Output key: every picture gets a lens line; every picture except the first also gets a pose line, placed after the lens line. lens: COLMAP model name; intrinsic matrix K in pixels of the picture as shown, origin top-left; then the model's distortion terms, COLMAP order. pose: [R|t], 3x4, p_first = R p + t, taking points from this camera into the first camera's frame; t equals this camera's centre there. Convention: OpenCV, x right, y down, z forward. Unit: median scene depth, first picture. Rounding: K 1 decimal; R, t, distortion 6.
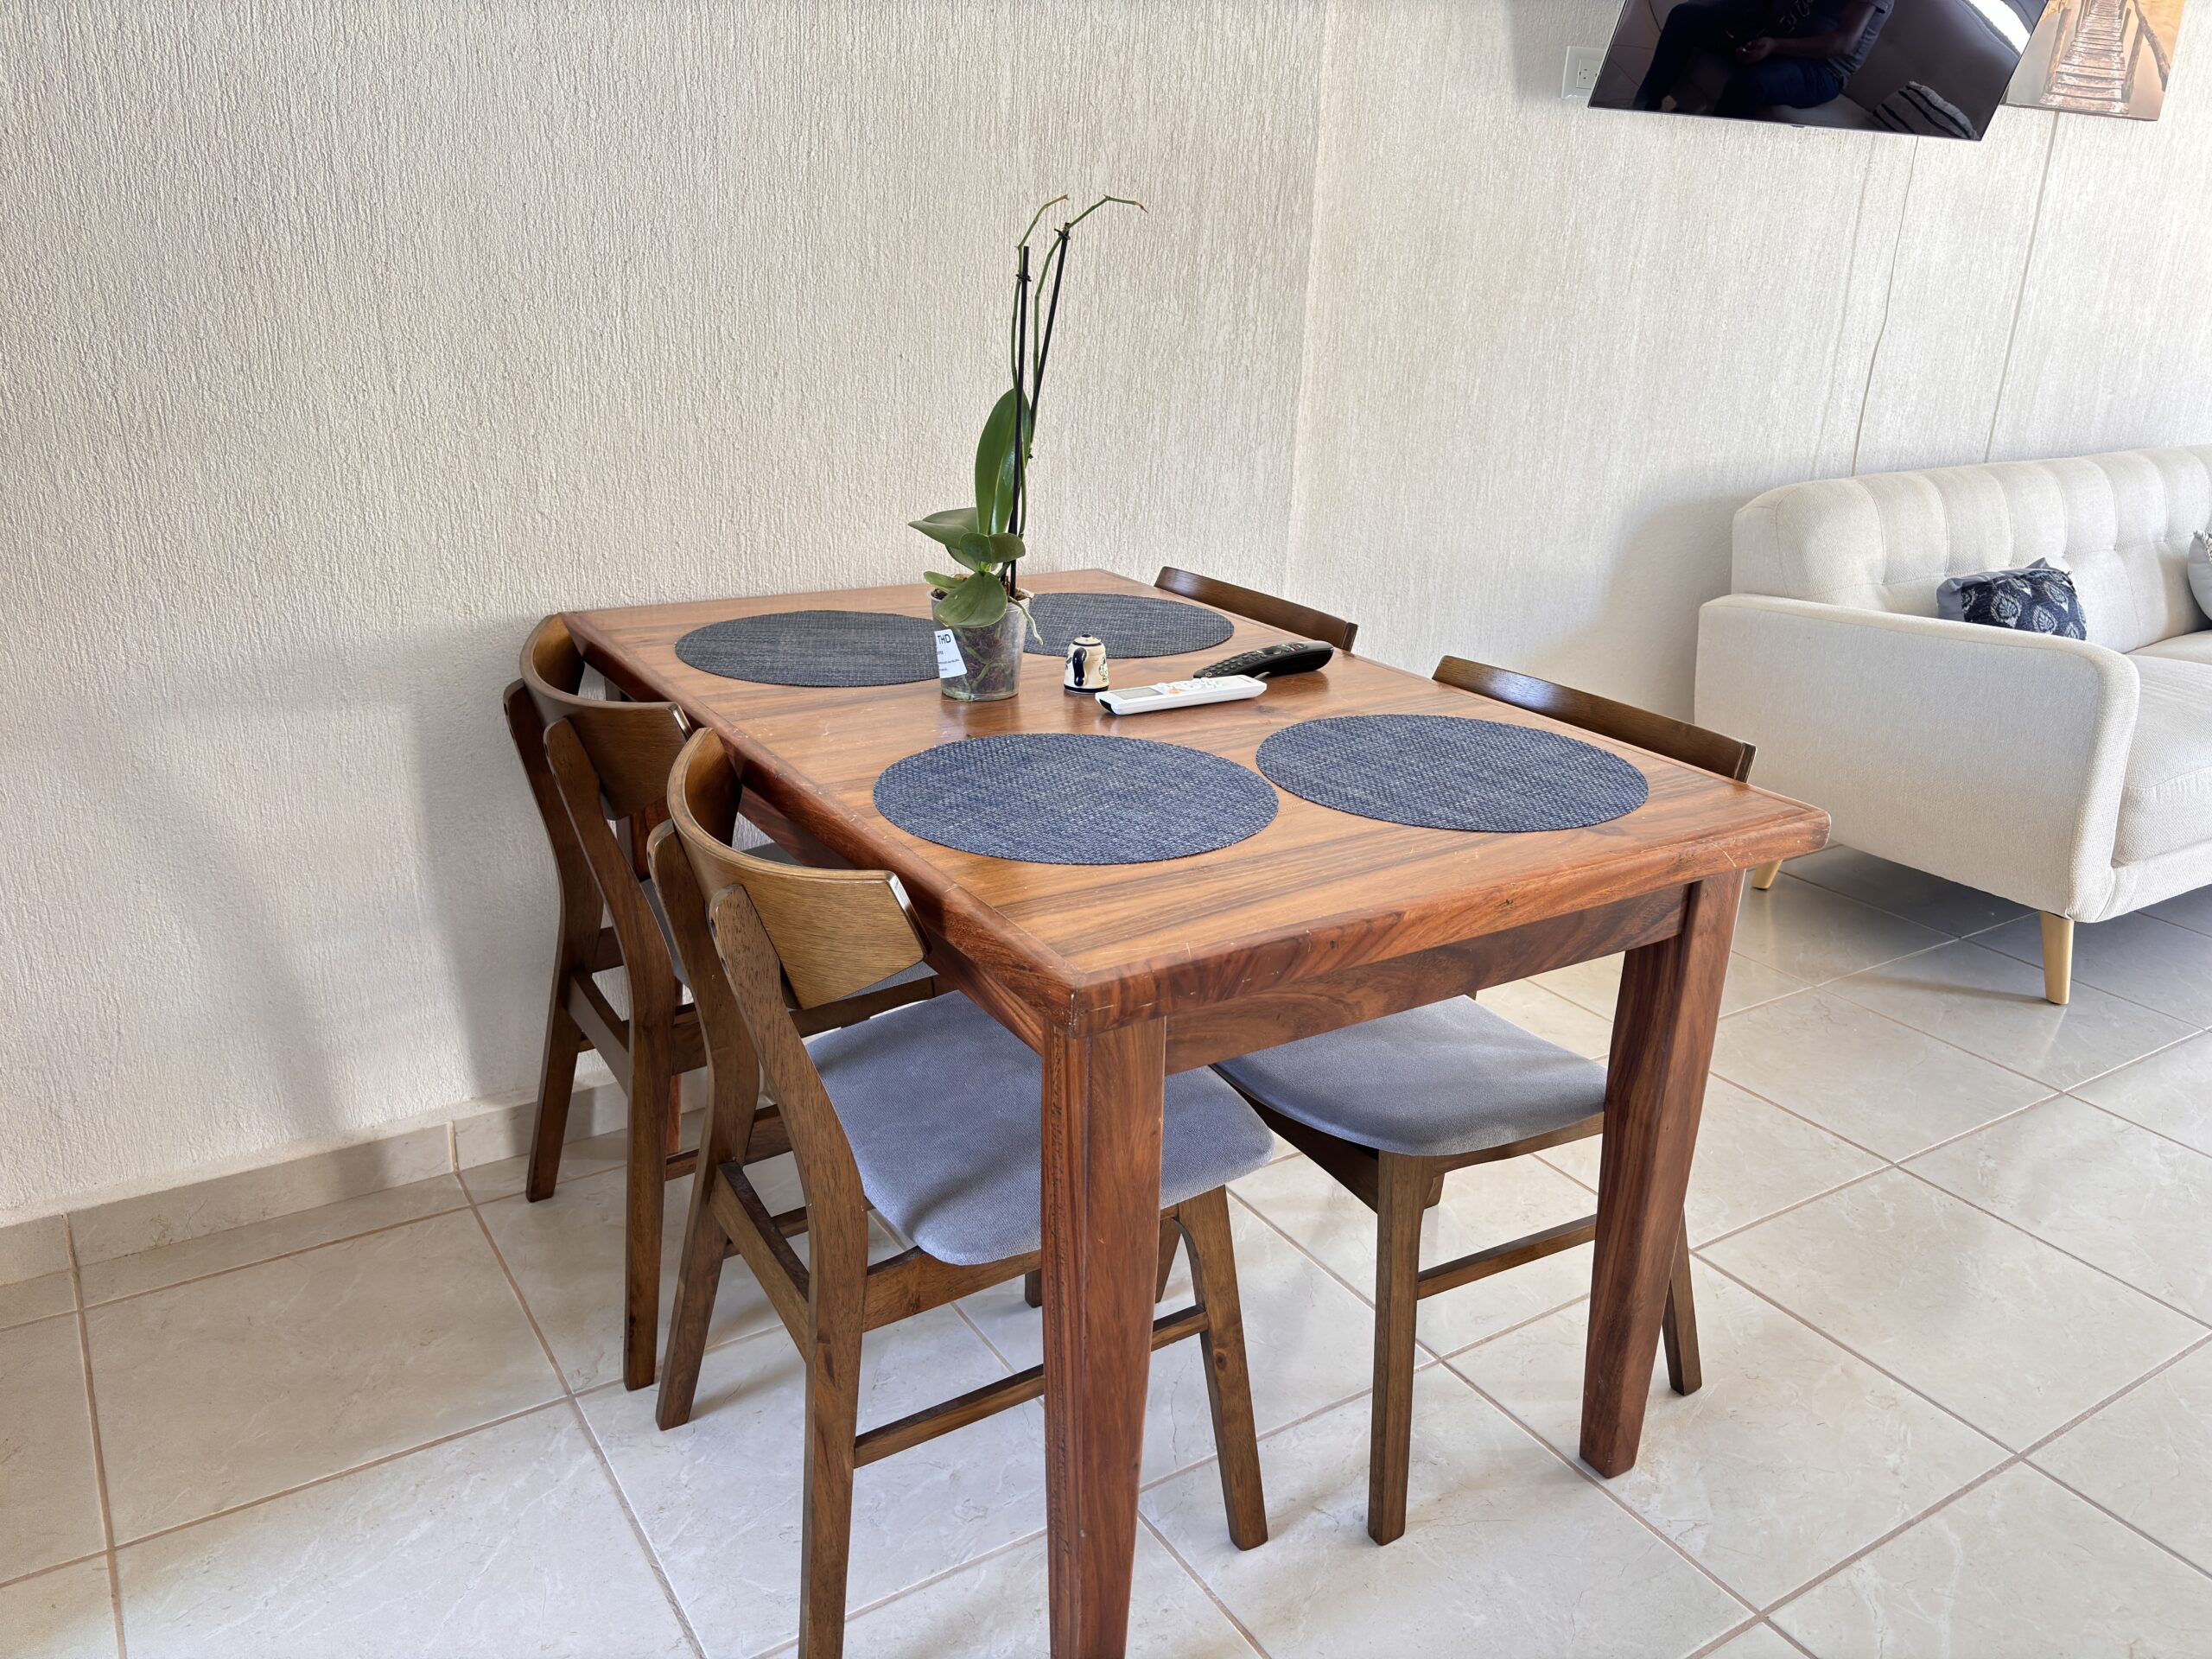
lens RADIAL K [[1687.2, 0, 1106.0], [0, 1687.2, 829.5], [0, 0, 1]] dist [-0.005731, -0.000295]
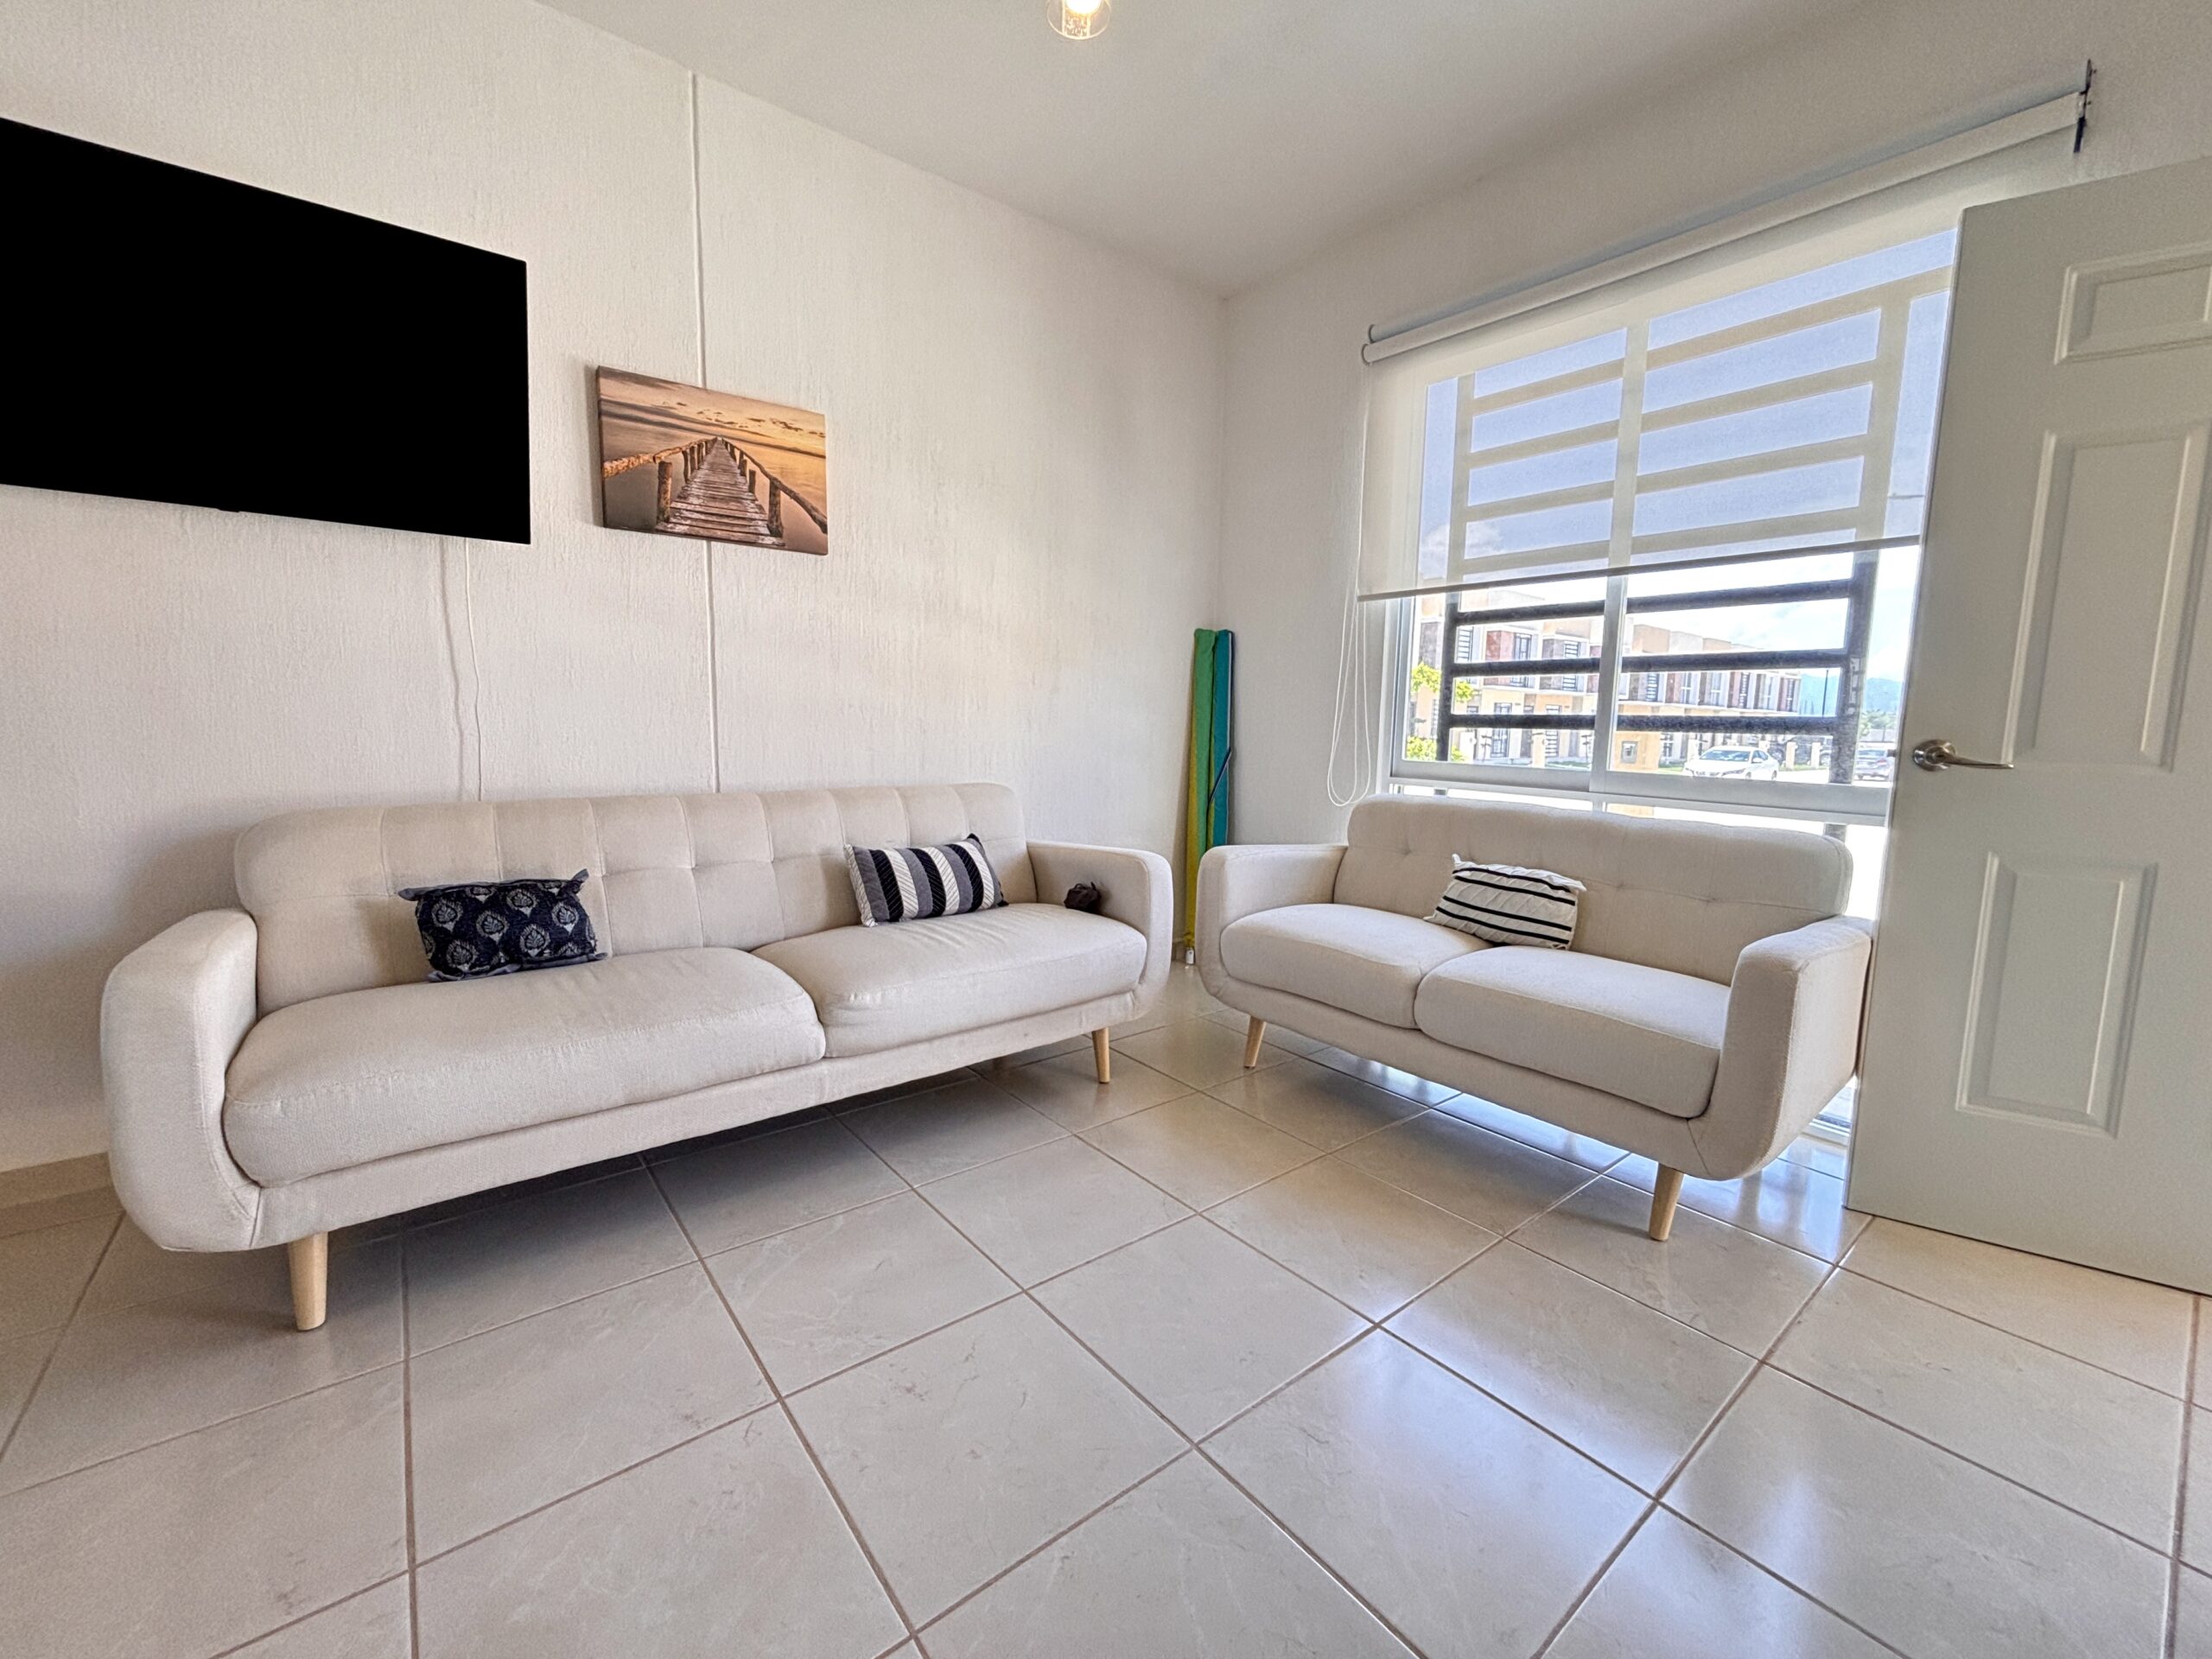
lens RADIAL K [[895.5, 0, 1100.3], [0, 895.5, 819.2], [0, 0, 1]] dist [0.007230, 0.000071]
pose [[0.995089, -0.022906, 0.096297, 0.873842], [0.044036, 0.973725, -0.223430, -0.041480], [-0.088649, 0.226574, 0.969951, 0.360318]]
